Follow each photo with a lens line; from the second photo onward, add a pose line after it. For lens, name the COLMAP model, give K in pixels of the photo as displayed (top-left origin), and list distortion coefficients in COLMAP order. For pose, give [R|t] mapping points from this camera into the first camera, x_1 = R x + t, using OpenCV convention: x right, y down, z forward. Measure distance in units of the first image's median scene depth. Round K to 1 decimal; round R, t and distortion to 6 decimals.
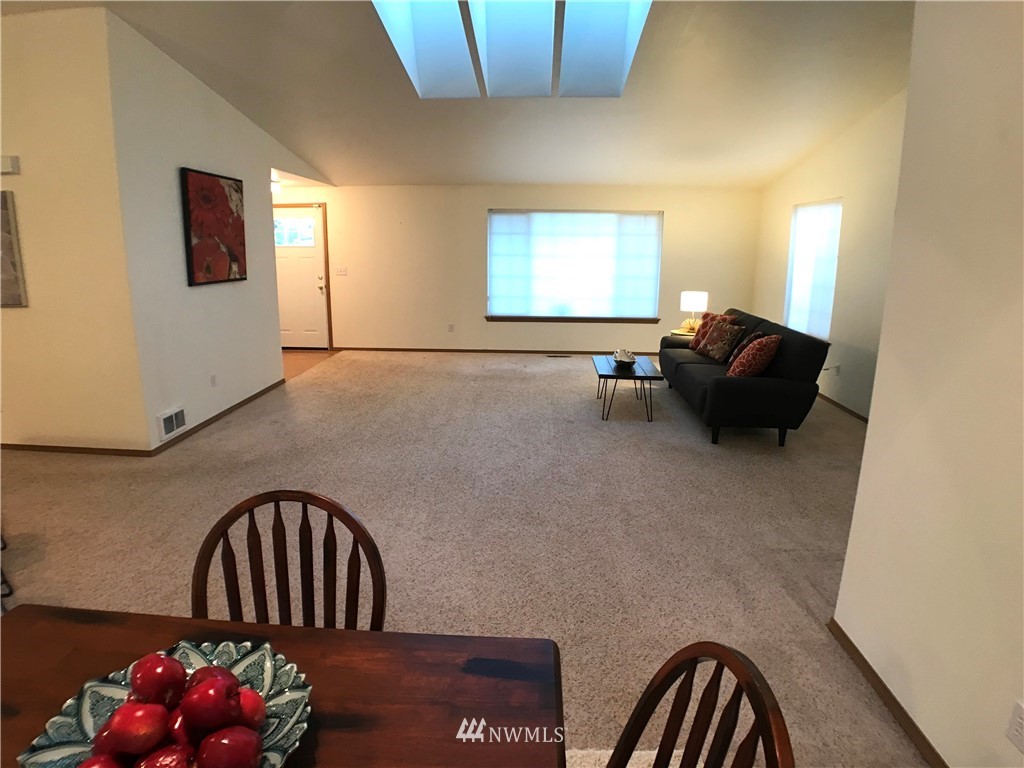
lens RADIAL K [[575.5, 0, 511.8], [0, 575.5, 380.4], [0, 0, 1]] dist [-0.094721, 0.012113]
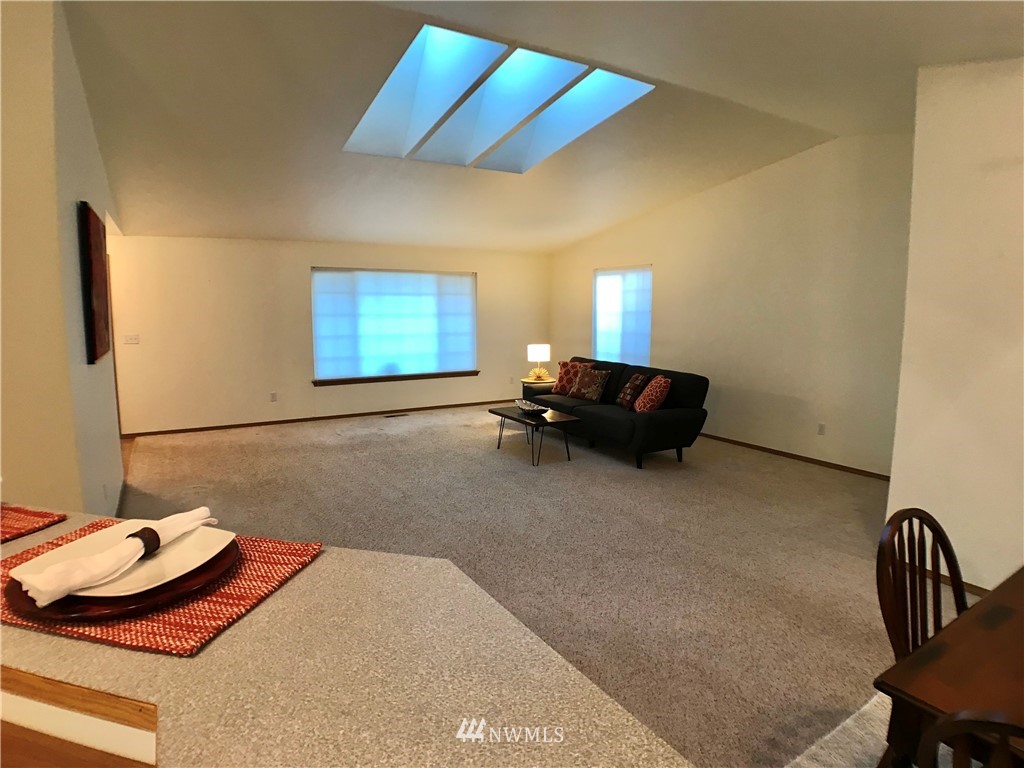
lens RADIAL K [[575.5, 0, 504.5], [0, 575.5, 381.9], [0, 0, 1]] dist [-0.094721, 0.012113]
pose [[0.831731, -0.077094, 0.549800, -0.470286], [0.126387, 0.990602, -0.052292, -0.038371], [-0.540601, 0.112980, 0.833658, 0.115182]]
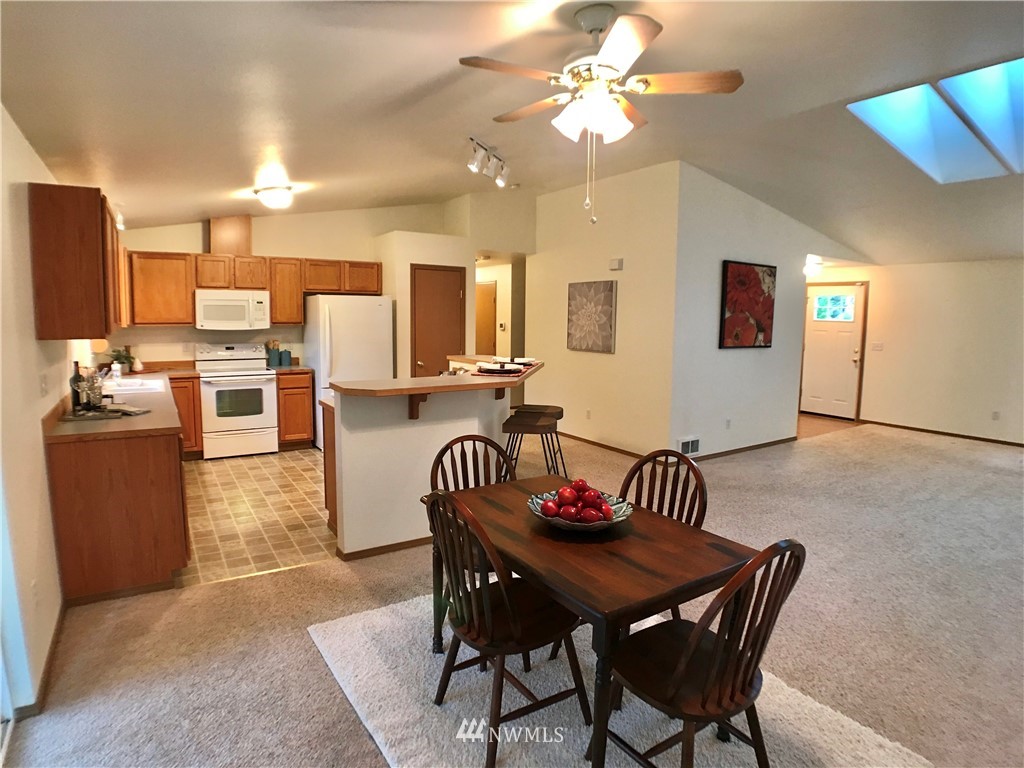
lens RADIAL K [[575.5, 0, 507.9], [0, 575.5, 381.0], [0, 0, 1]] dist [-0.094721, 0.012113]
pose [[0.572602, 0.088074, -0.815089, 0.215322], [-0.188513, 0.981717, -0.026351, 0.032526], [0.797866, 0.168744, 0.578736, -0.148453]]
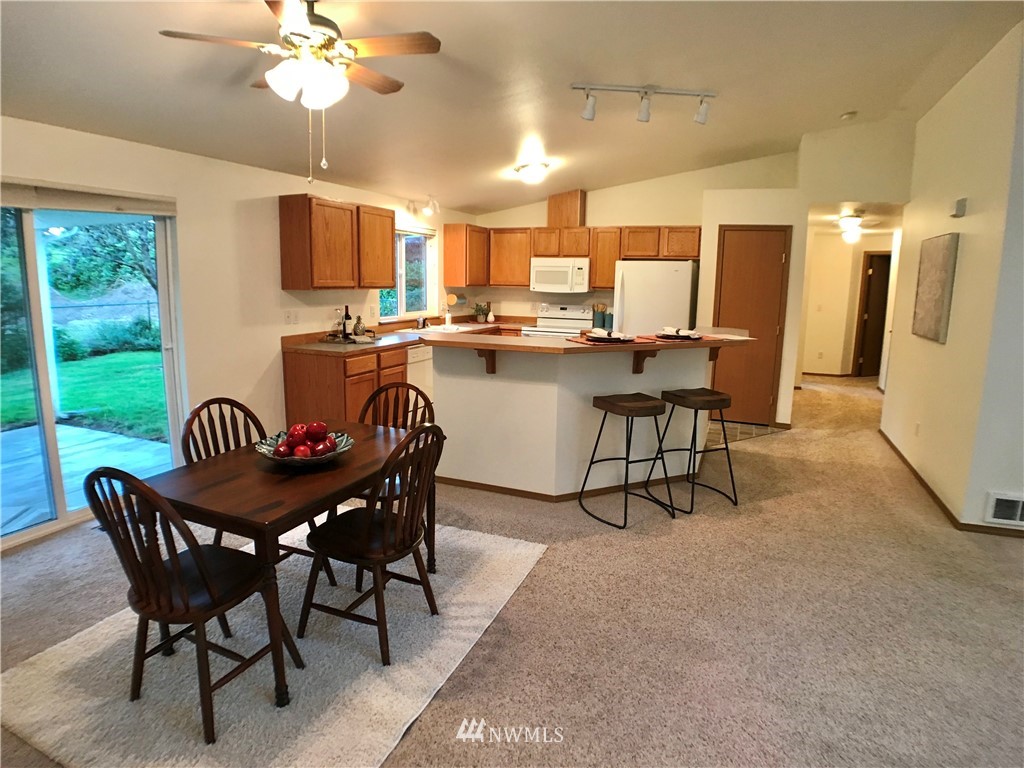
lens RADIAL K [[575.5, 0, 514.2], [0, 575.5, 379.7], [0, 0, 1]] dist [-0.094721, 0.012113]
pose [[-0.344498, 0.144589, -0.927586, 0.275837], [-0.229231, 0.945204, 0.232470, -0.099061], [0.910371, 0.292717, -0.292476, 0.450525]]
